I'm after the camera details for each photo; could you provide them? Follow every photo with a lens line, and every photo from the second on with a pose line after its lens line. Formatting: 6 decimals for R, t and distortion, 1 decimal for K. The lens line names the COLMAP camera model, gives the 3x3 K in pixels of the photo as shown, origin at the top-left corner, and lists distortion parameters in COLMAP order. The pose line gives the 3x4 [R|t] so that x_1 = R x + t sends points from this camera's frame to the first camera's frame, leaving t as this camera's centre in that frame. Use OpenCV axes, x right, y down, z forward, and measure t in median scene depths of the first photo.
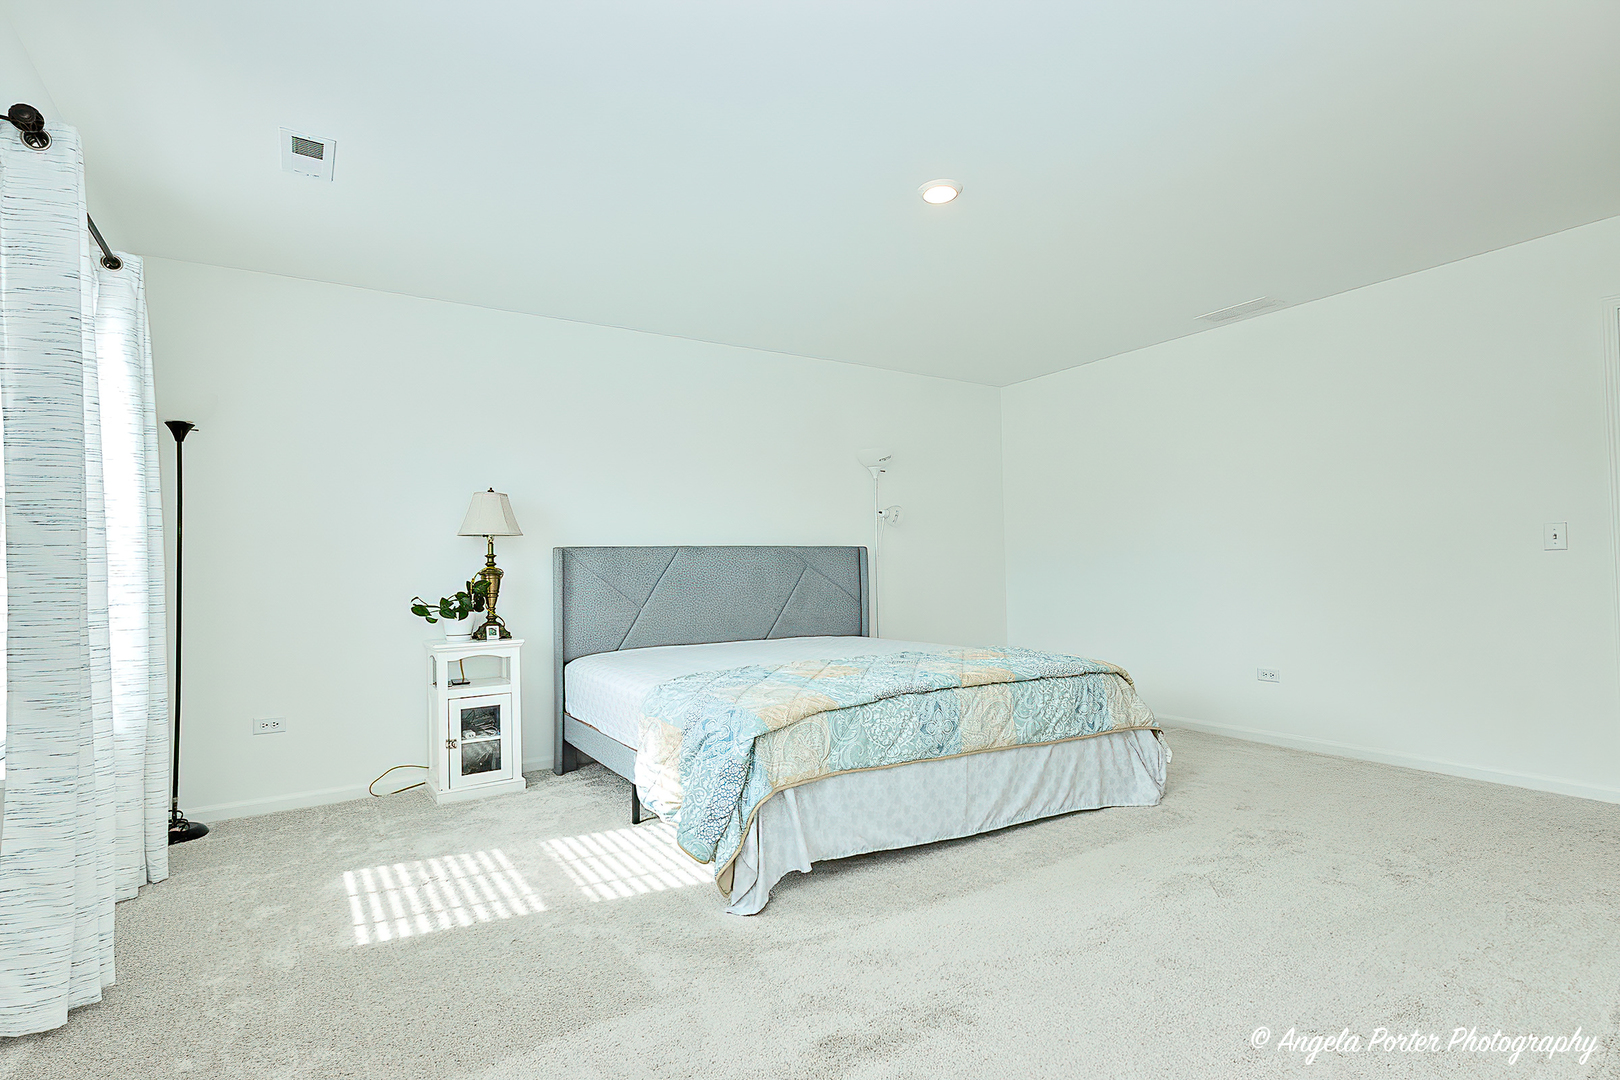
lens RADIAL K [[802.3, 0, 822.6], [0, 802.3, 534.5], [0, 0, 1]] dist [-0.007441, -0.000772]
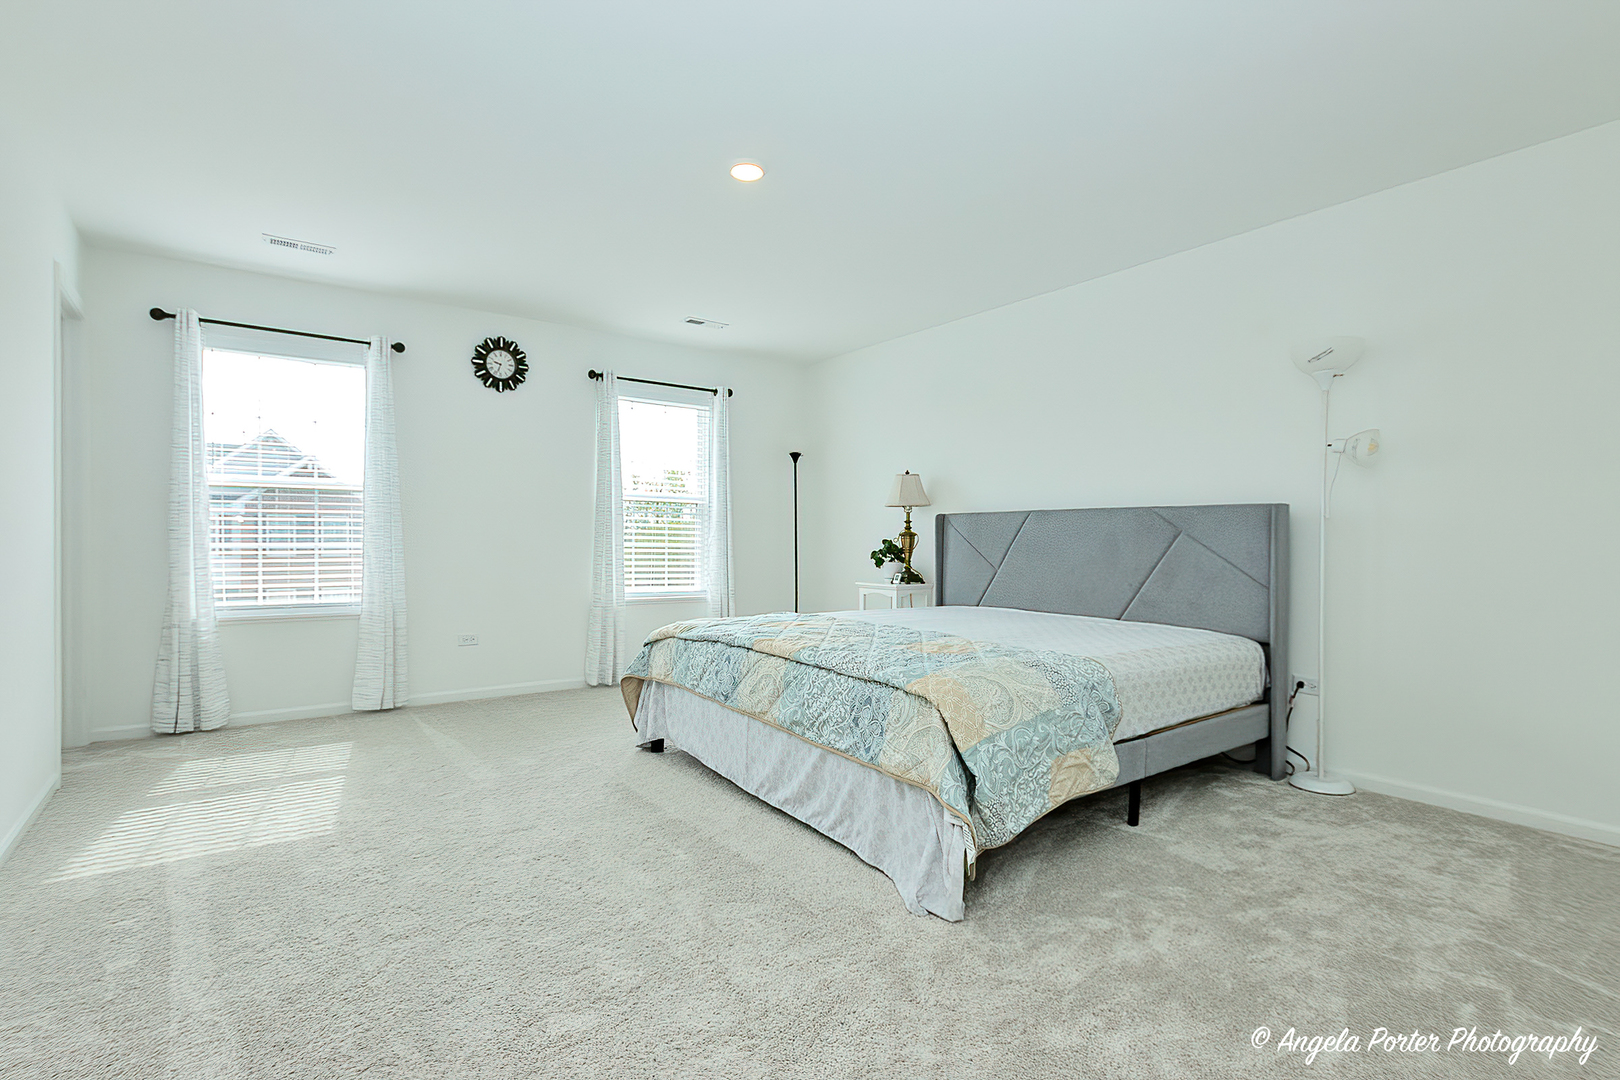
lens RADIAL K [[802.3, 0, 822.6], [0, 802.3, 534.5], [0, 0, 1]] dist [-0.007441, -0.000772]
pose [[0.043136, 0.014155, -0.998969, 0.919323], [0.033788, 0.999307, 0.015619, 0.022196], [0.998498, -0.034427, 0.042628, 0.801748]]
